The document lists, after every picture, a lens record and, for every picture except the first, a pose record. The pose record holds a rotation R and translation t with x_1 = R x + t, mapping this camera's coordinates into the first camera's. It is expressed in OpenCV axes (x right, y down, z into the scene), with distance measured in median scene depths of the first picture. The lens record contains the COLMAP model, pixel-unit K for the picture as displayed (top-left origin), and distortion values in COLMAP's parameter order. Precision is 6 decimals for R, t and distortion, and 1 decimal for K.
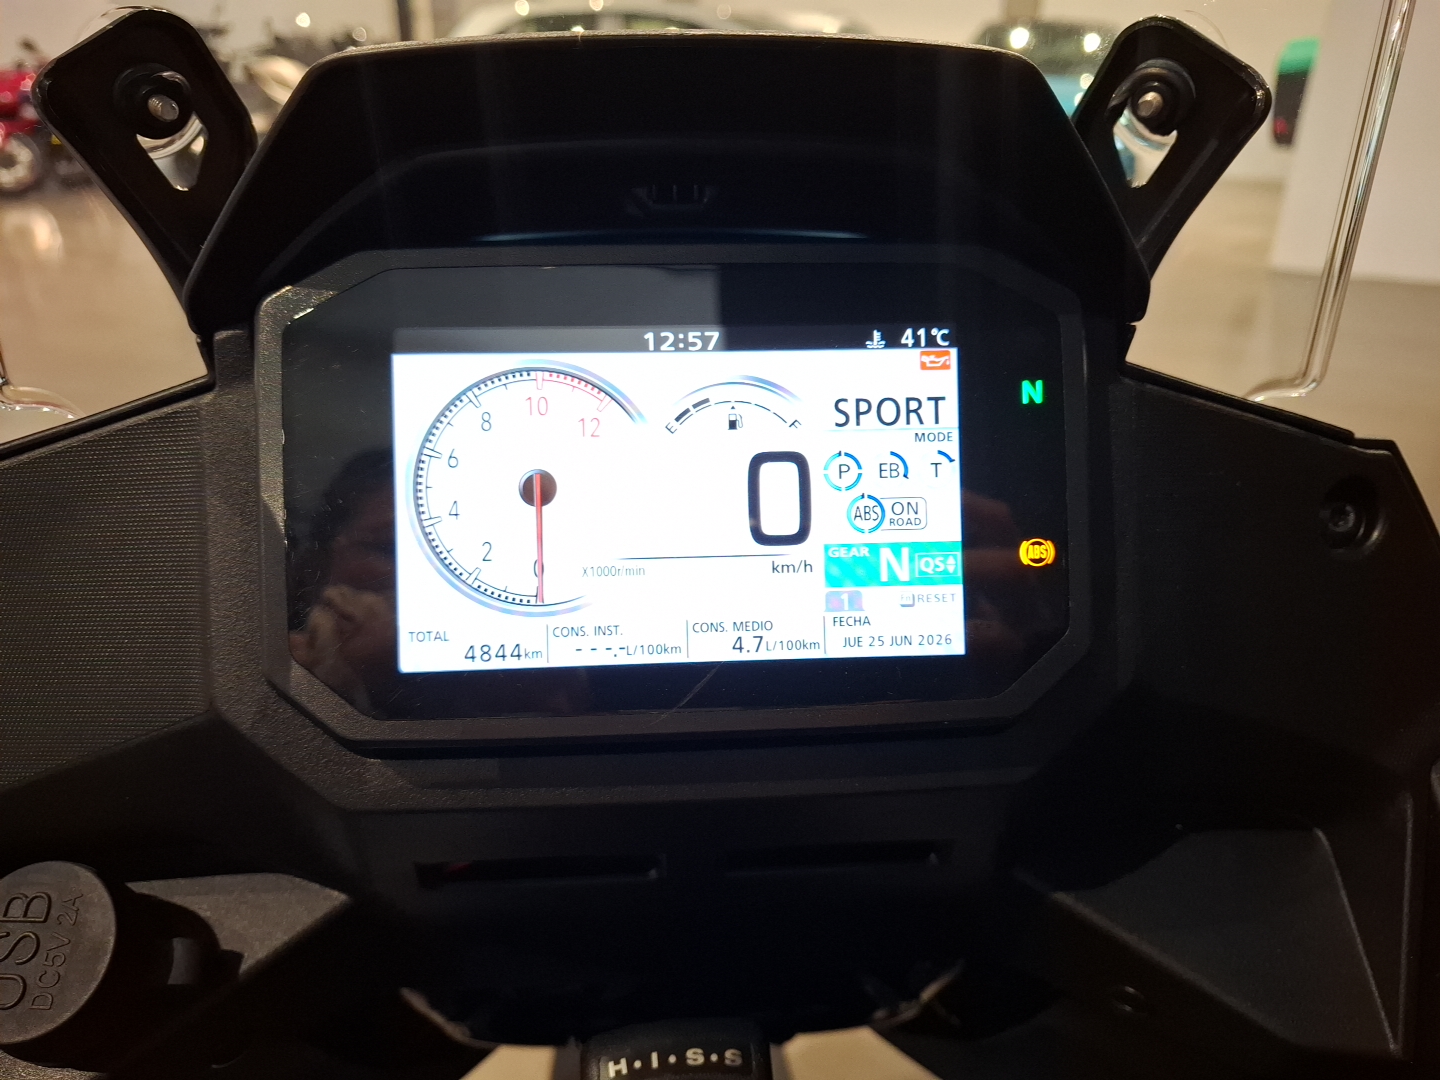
lens RADIAL K [[996.1, 0, 720.0], [0, 996.1, 540.0], [0, 0, 1]] dist [0.122359, -0.161279]
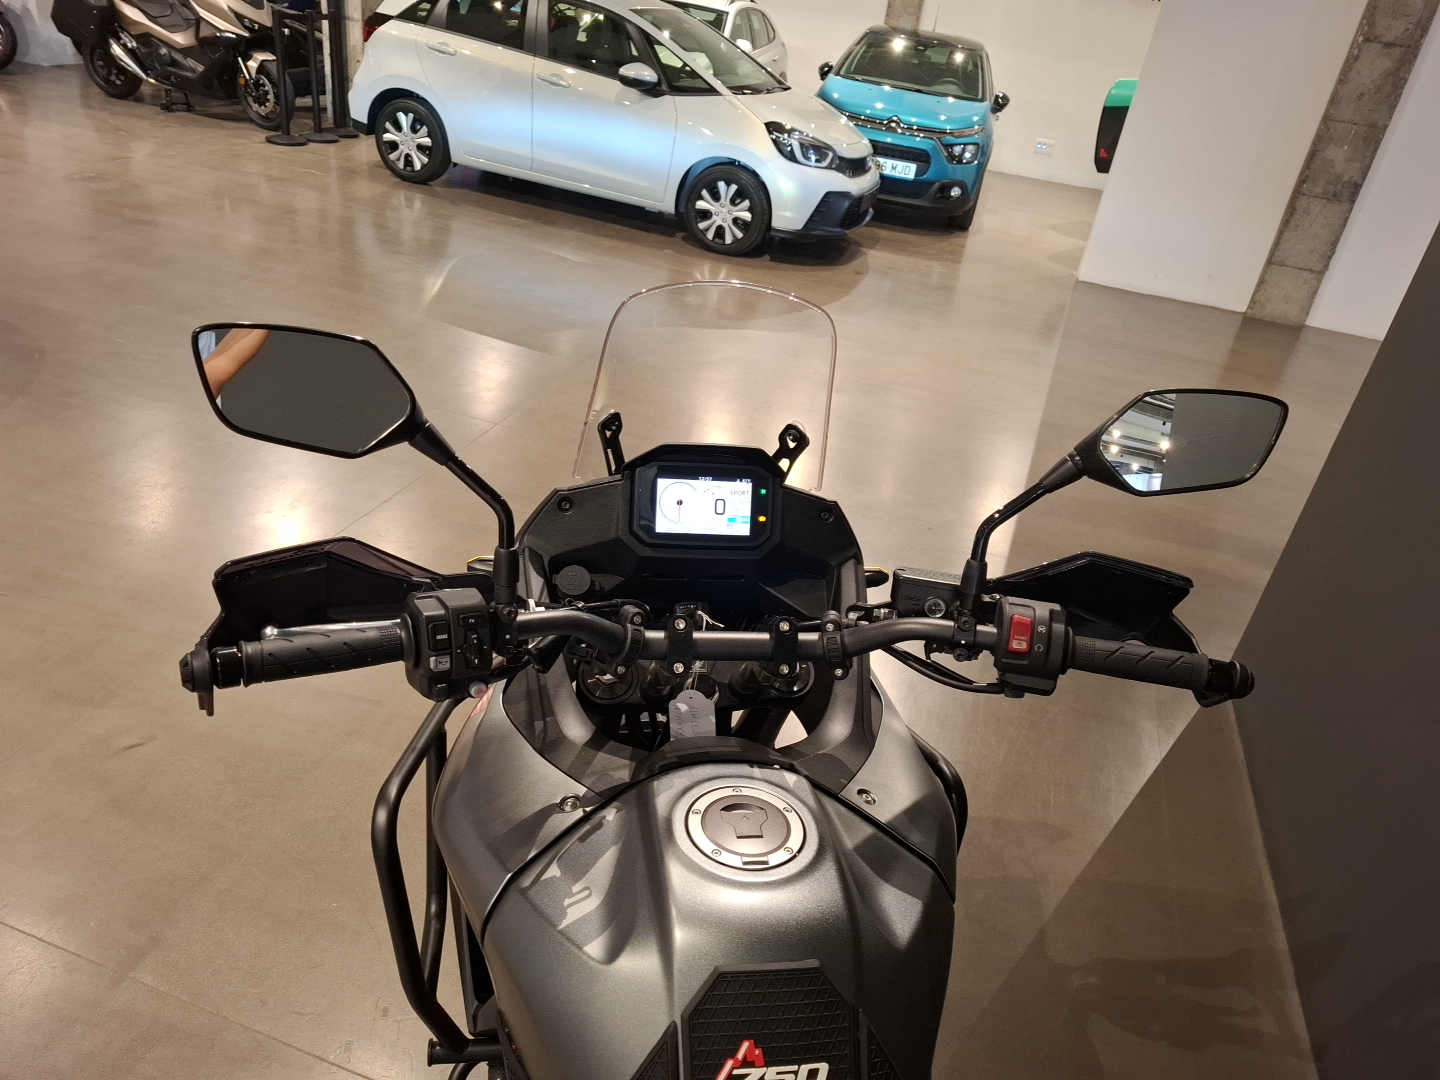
lens RADIAL K [[996.1, 0, 720.0], [0, 996.1, 540.0], [0, 0, 1]] dist [0.122359, -0.161279]
pose [[0.988886, 0.064953, 0.133735, -0.698944], [-0.074886, 0.994687, 0.070637, -0.256268], [-0.128436, -0.079867, 0.988496, -4.719662]]
